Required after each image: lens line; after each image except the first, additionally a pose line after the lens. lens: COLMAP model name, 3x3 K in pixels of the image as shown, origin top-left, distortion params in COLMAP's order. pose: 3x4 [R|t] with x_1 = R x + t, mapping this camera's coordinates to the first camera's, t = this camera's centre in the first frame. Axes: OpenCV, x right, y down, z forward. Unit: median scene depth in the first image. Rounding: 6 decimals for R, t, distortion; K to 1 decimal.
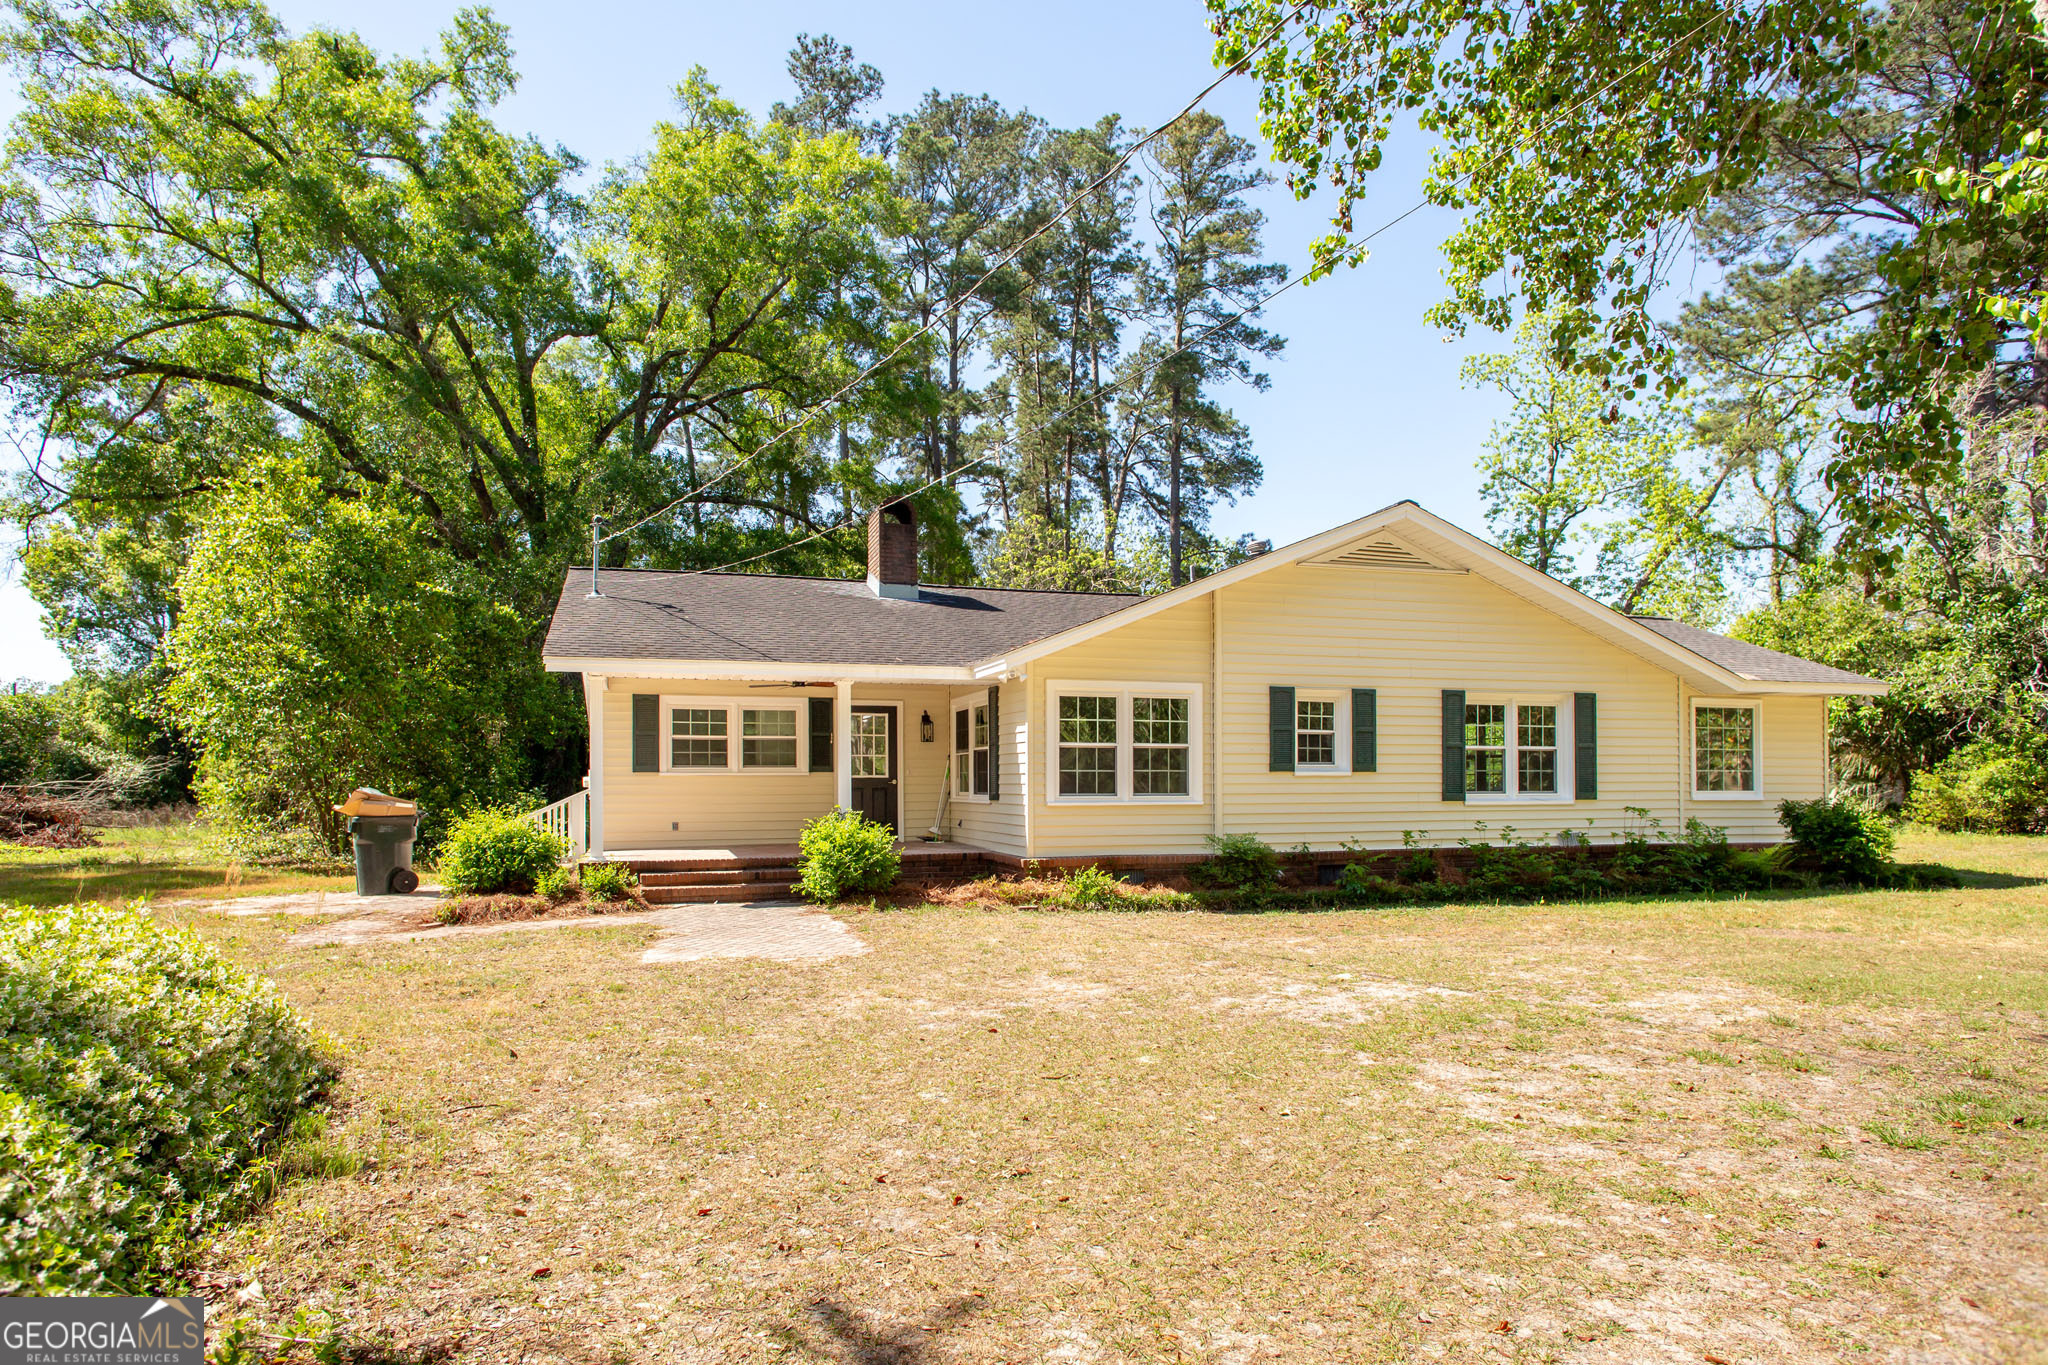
lens RADIAL K [[1156.8, 0, 1039.6], [0, 1156.8, 790.5], [0, 0, 1]] dist [0.023483, -0.005101]
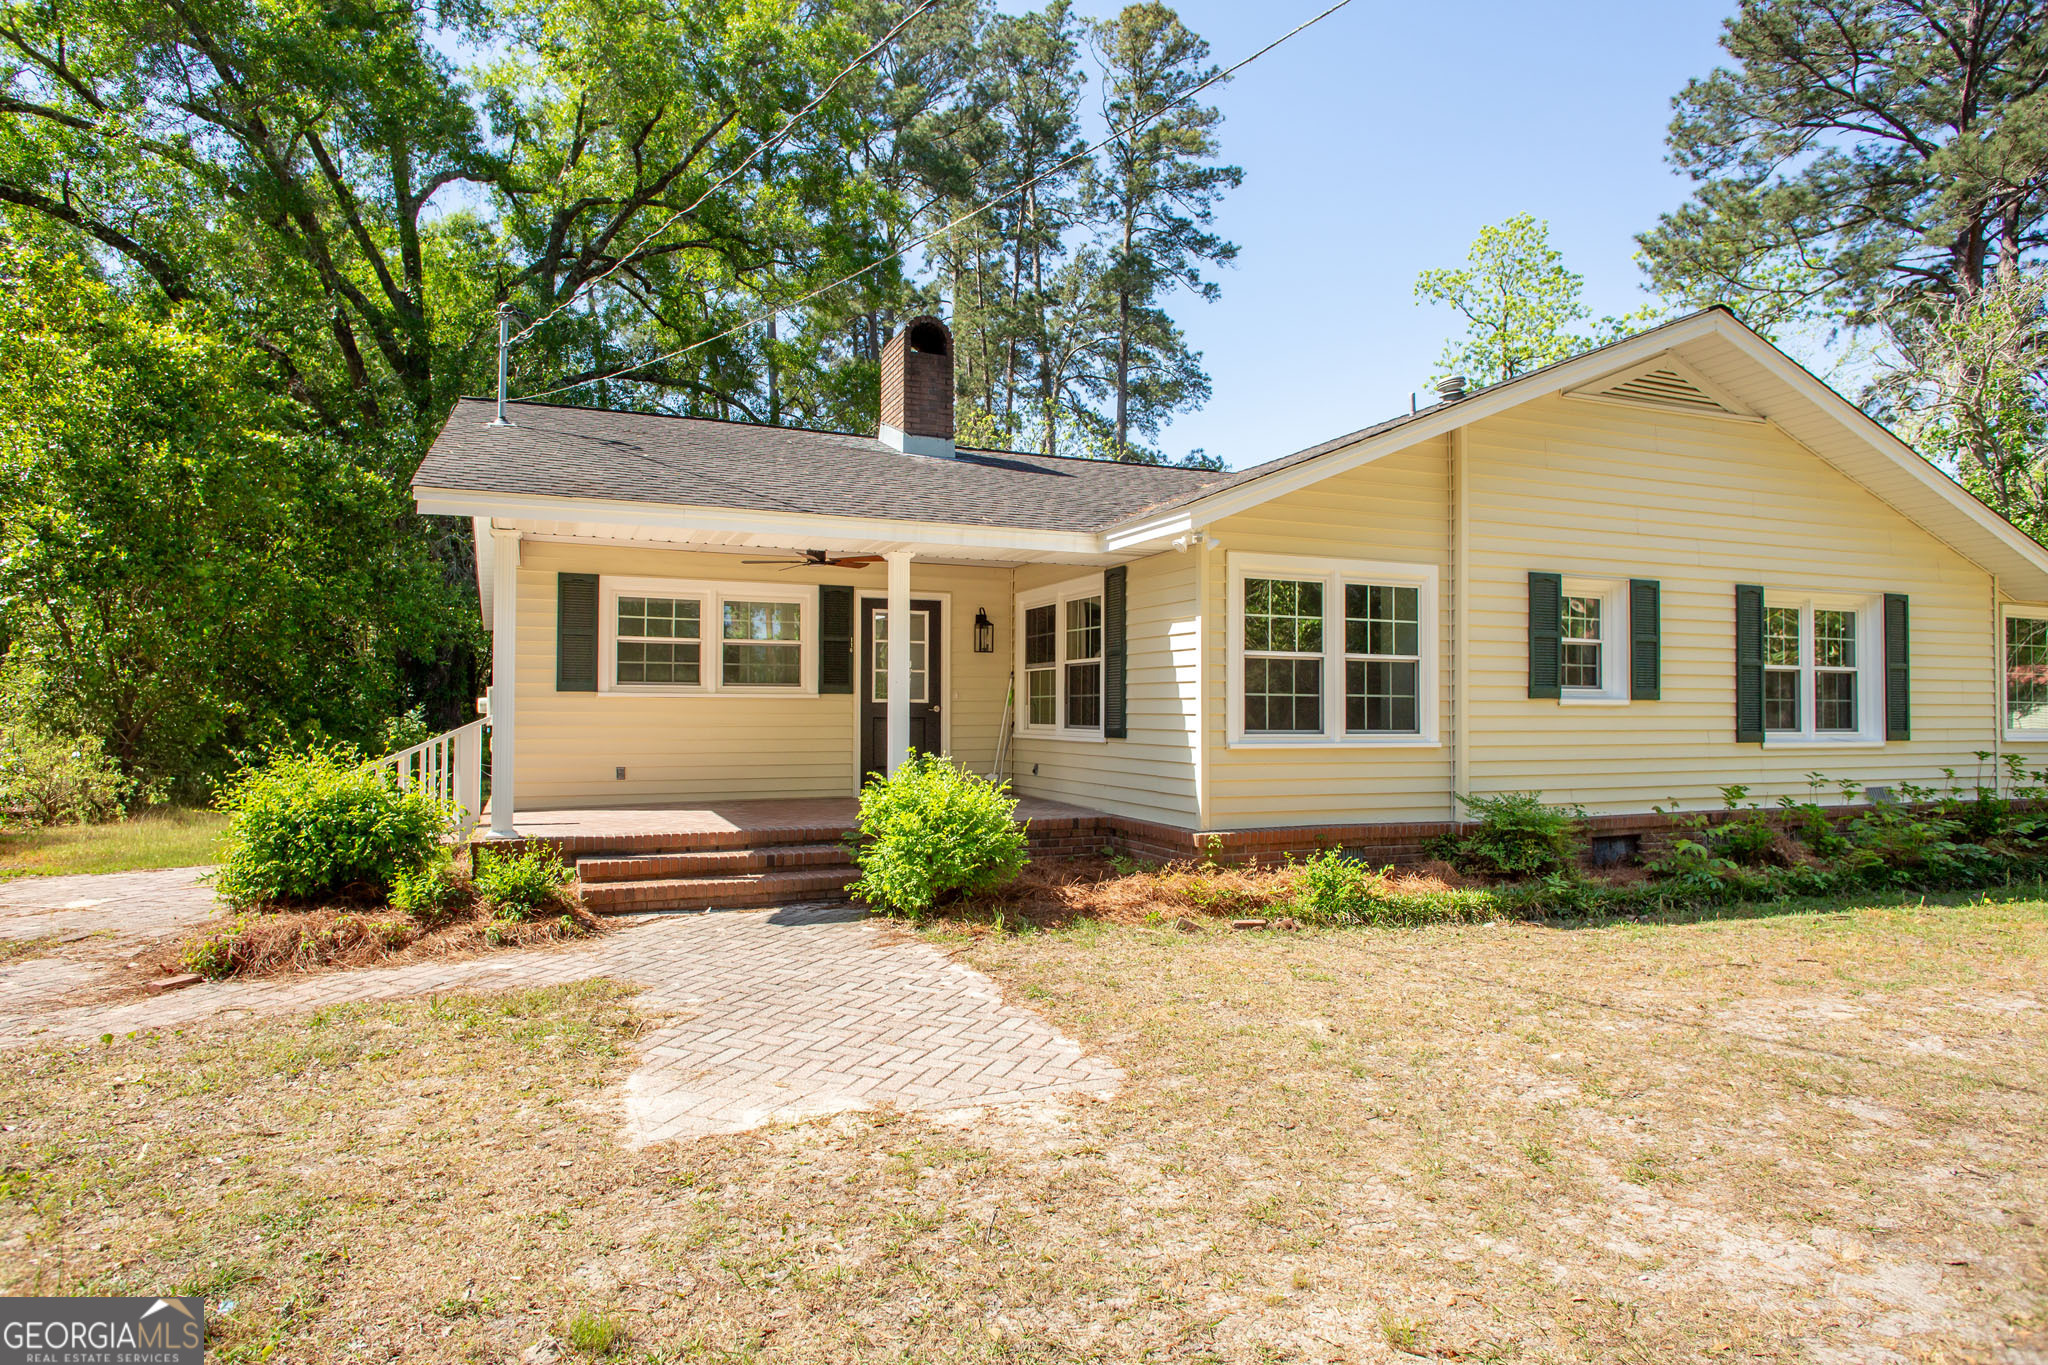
lens RADIAL K [[1156.8, 0, 1023.6], [0, 1156.8, 696.9], [0, 0, 1]] dist [0.023483, -0.005101]
pose [[0.997541, 0.008266, 0.069593, -0.102830], [-0.007051, 0.999819, -0.017678, -0.002225], [-0.069726, 0.017144, 0.997419, 0.252644]]
